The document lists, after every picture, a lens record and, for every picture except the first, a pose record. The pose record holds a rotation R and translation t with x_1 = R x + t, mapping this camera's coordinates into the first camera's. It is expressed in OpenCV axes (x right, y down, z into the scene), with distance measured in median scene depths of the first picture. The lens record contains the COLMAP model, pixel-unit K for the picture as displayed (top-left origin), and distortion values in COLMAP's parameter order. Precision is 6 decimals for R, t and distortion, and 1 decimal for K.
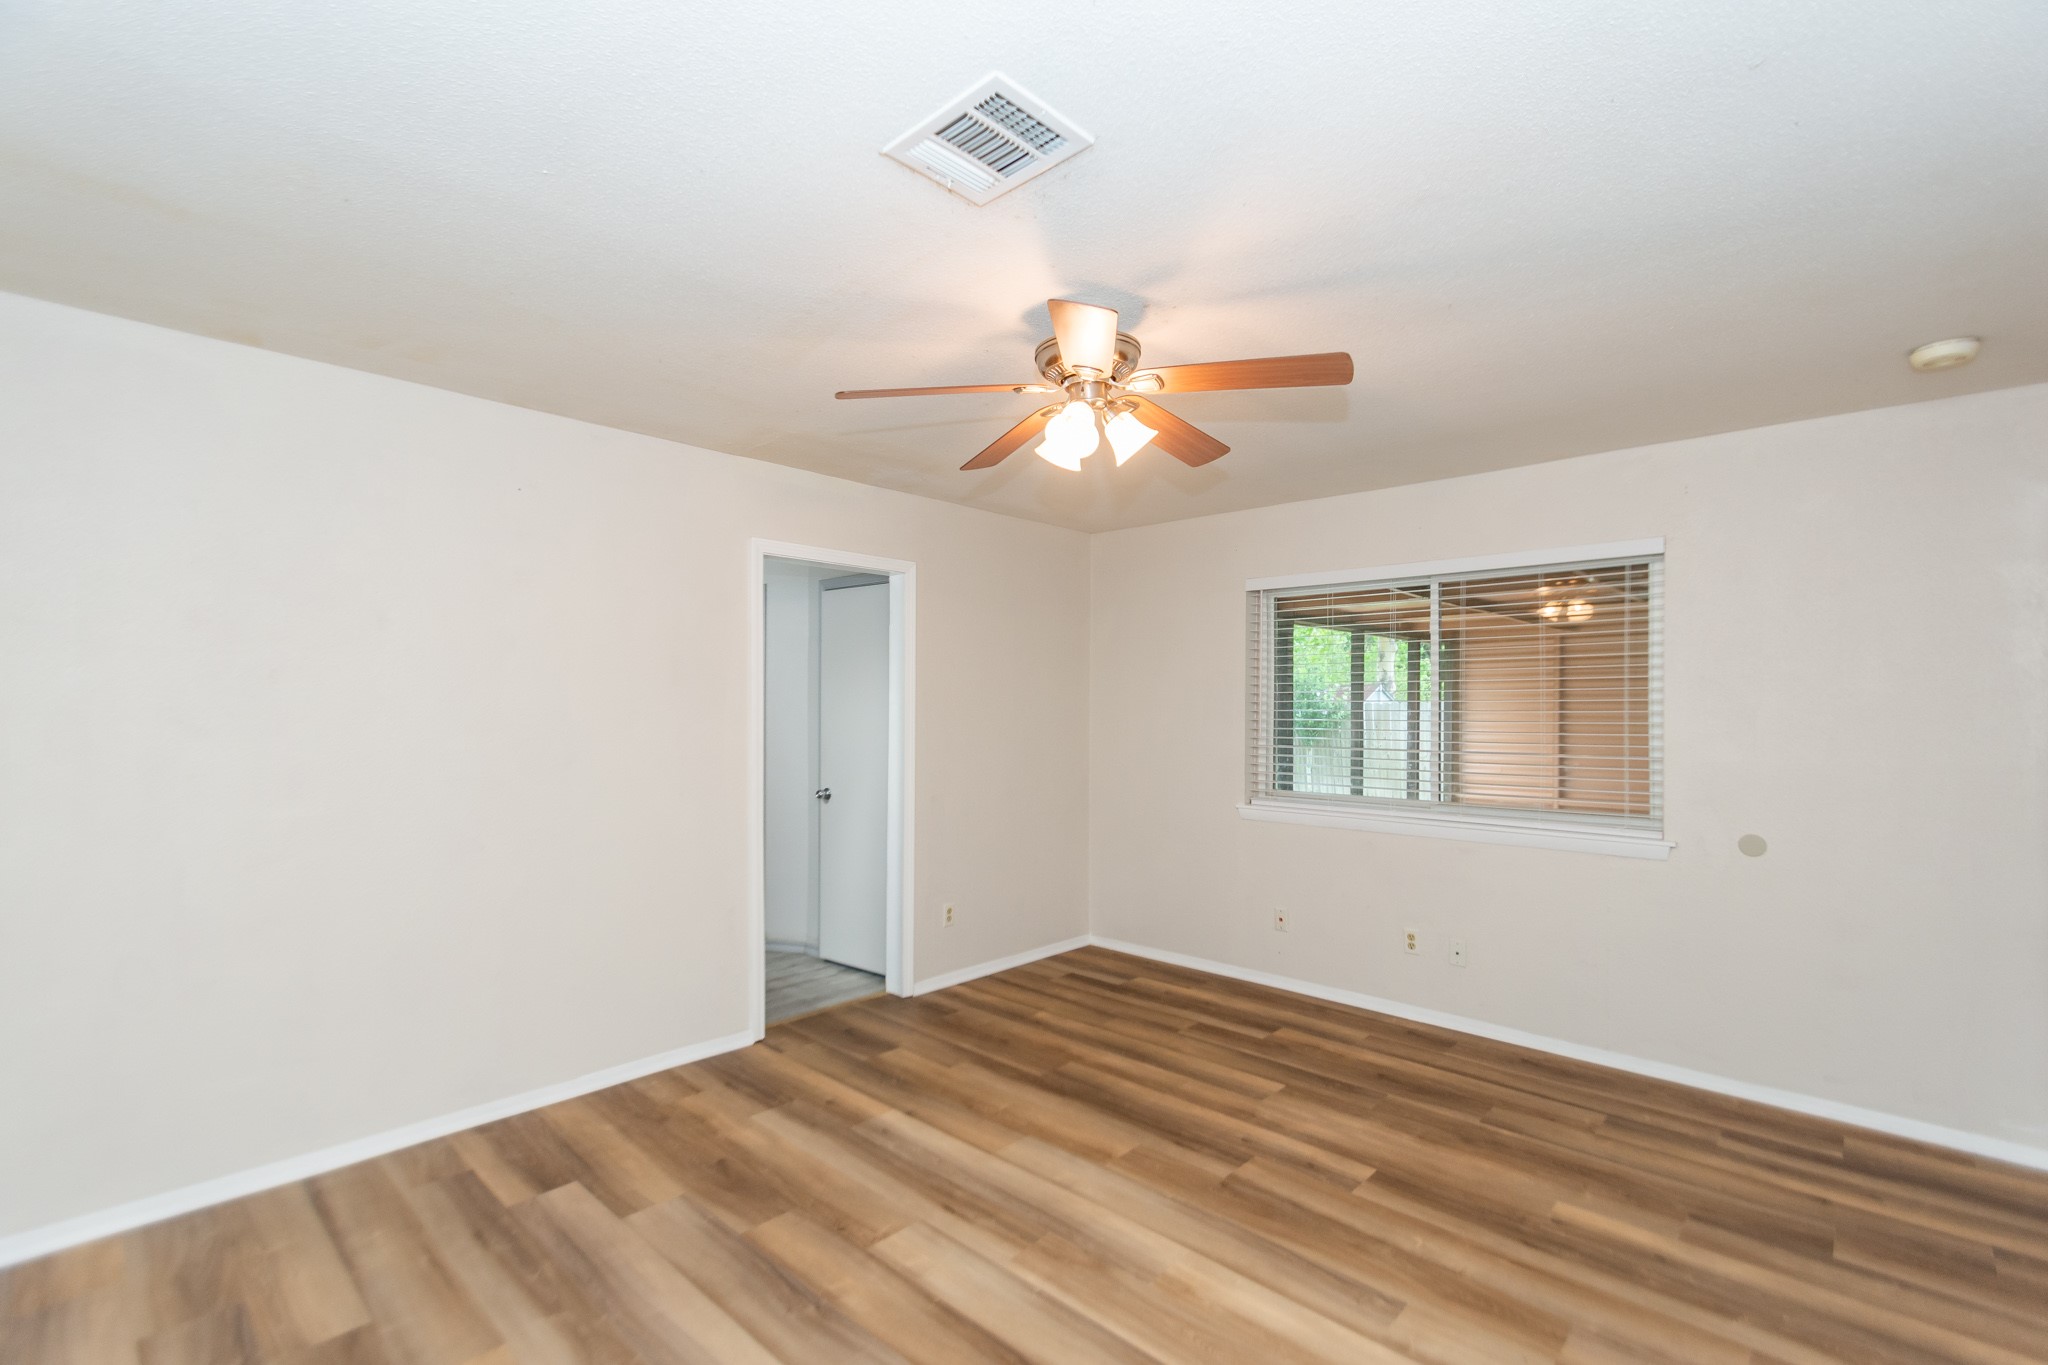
lens RADIAL K [[899.8, 0, 1011.7], [0, 899.8, 704.4], [0, 0, 1]] dist [0.003153, -0.000307]
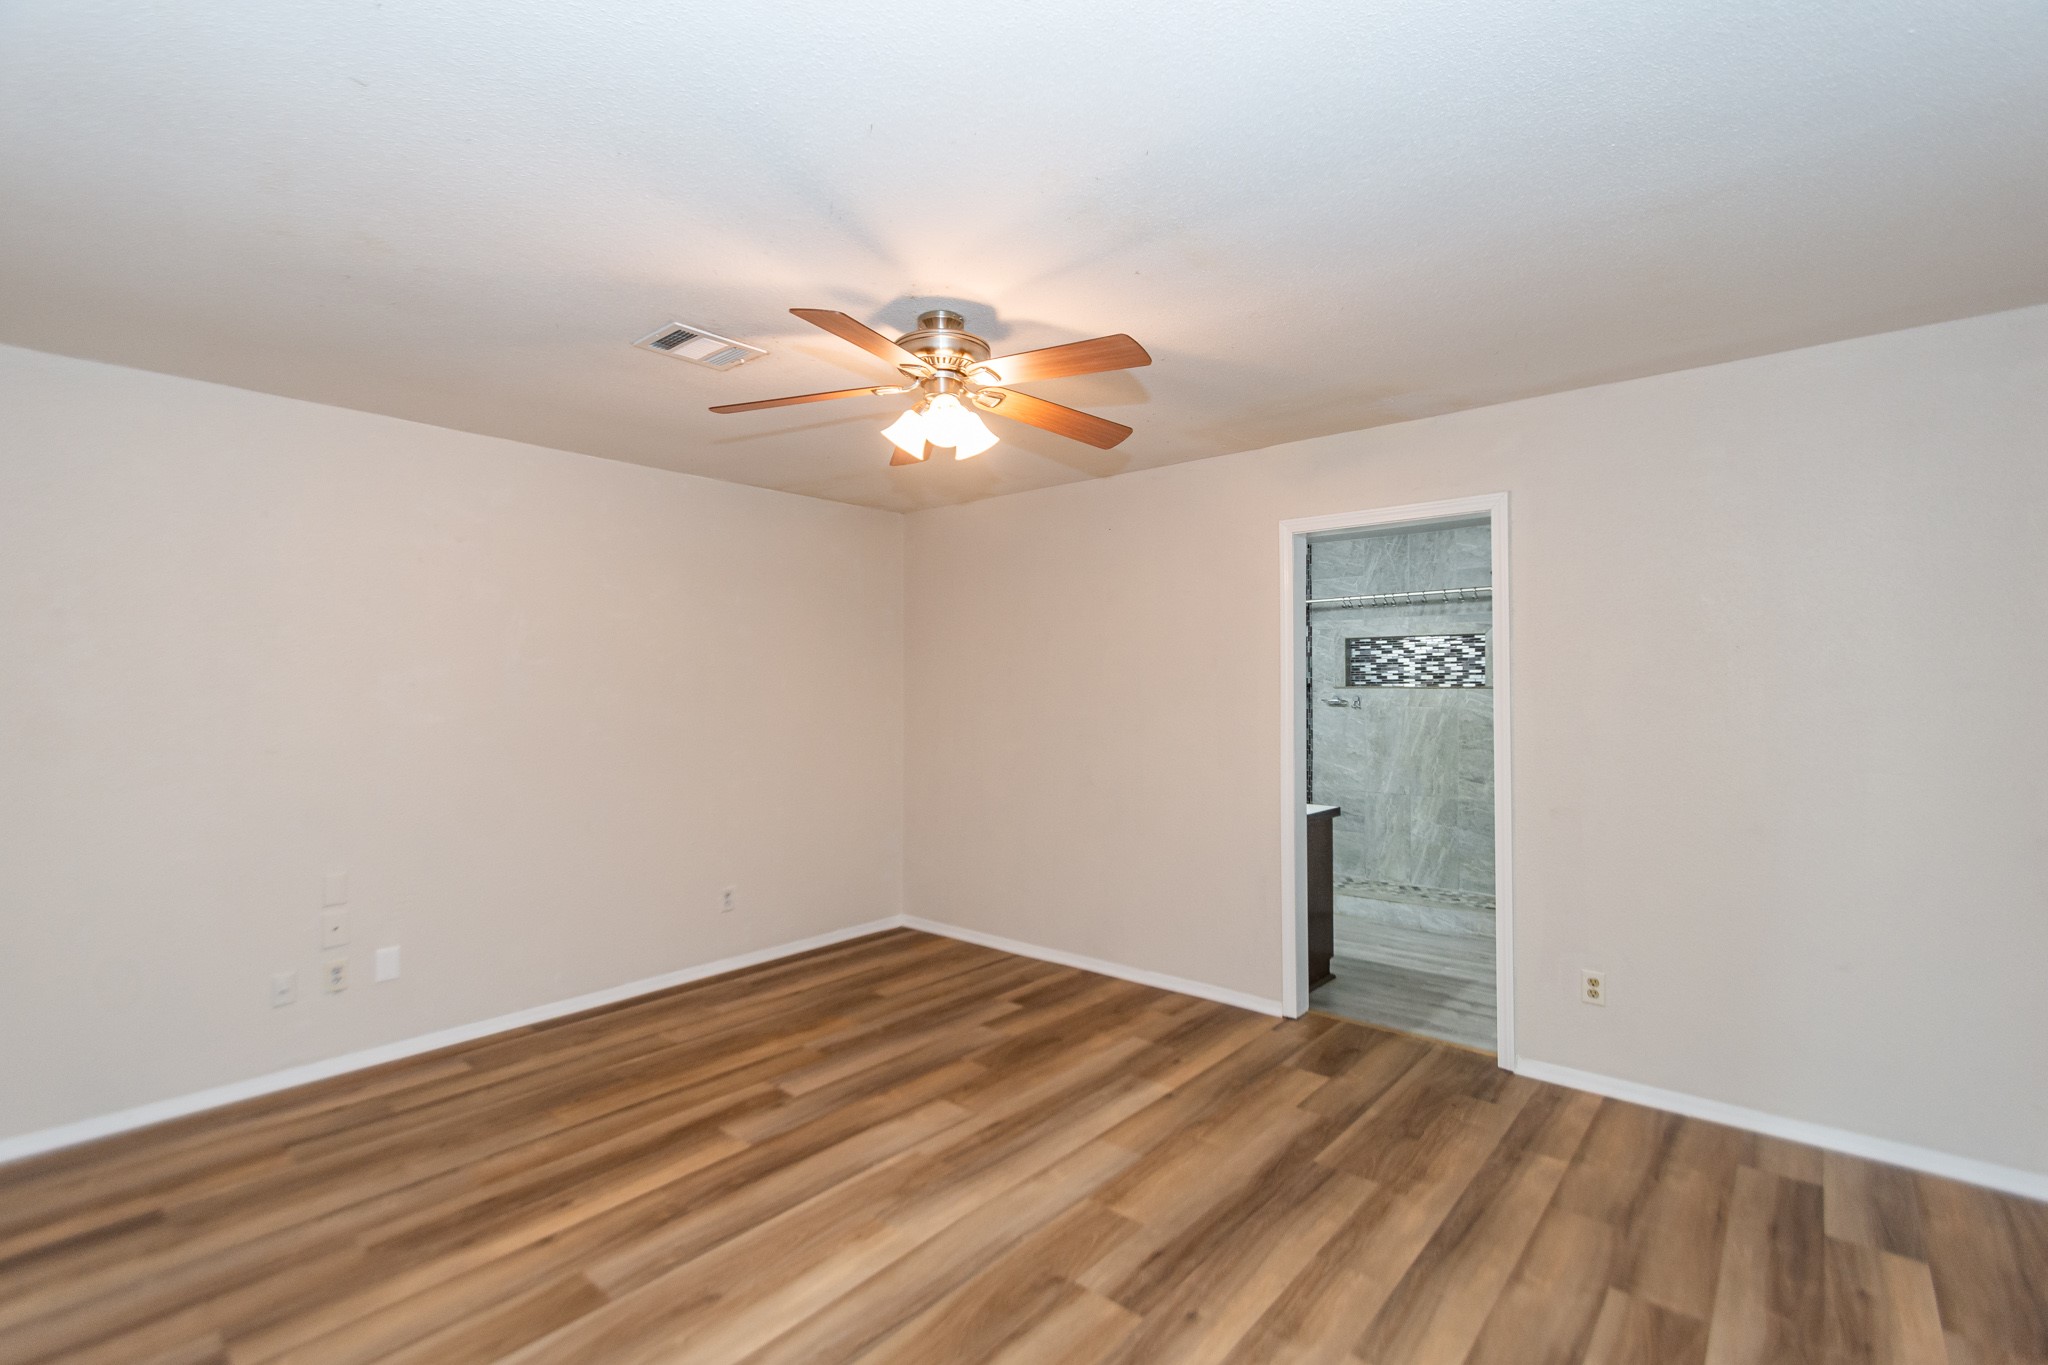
lens RADIAL K [[917.3, 0, 1024.0], [0, 917.3, 682.5], [0, 0, 1]] dist [-0.000048, -0.000643]
pose [[0.067846, -0.012535, -0.997617, 0.918831], [0.002741, 0.999920, -0.012377, 0.014491], [0.997692, -0.001895, 0.067875, 0.804820]]
